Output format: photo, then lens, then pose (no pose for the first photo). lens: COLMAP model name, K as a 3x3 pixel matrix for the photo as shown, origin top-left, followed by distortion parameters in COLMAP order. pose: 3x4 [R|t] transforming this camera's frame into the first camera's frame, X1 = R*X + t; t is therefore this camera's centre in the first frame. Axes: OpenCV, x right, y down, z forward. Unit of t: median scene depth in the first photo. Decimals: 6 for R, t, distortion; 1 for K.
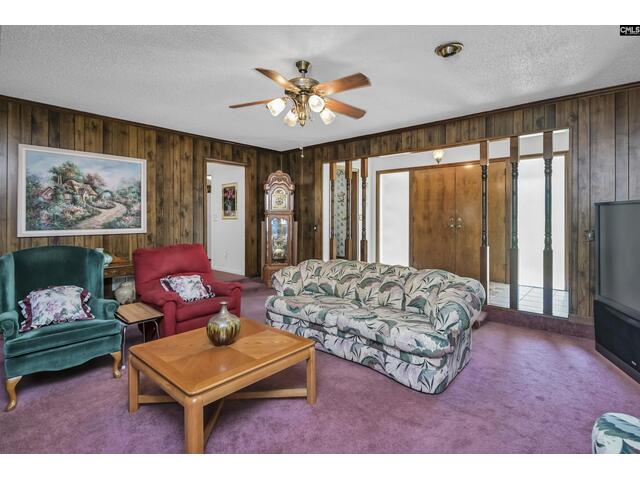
lens RADIAL K [[321.2, 0, 331.8], [0, 321.2, 216.5], [0, 0, 1]] dist [-0.006179, -0.002277]
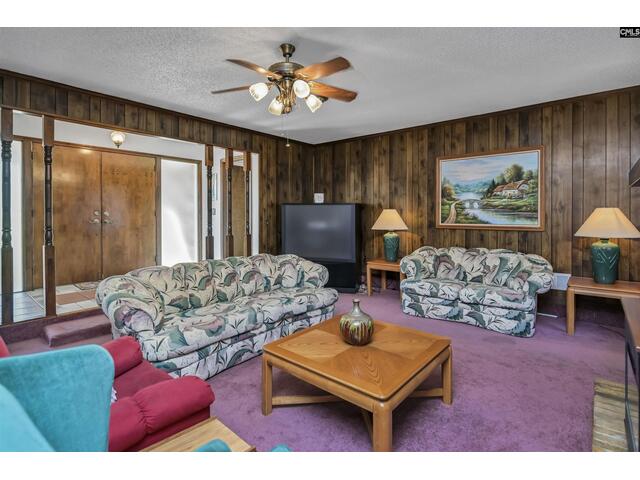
lens RADIAL K [[321.2, 0, 328.9], [0, 321.2, 214.7], [0, 0, 1]] dist [-0.006179, -0.002277]
pose [[-0.007942, -0.005152, 0.999955, -0.528961], [-0.011463, 0.999921, 0.005060, 0.002796], [-0.999903, -0.011422, -0.008000, 0.445079]]
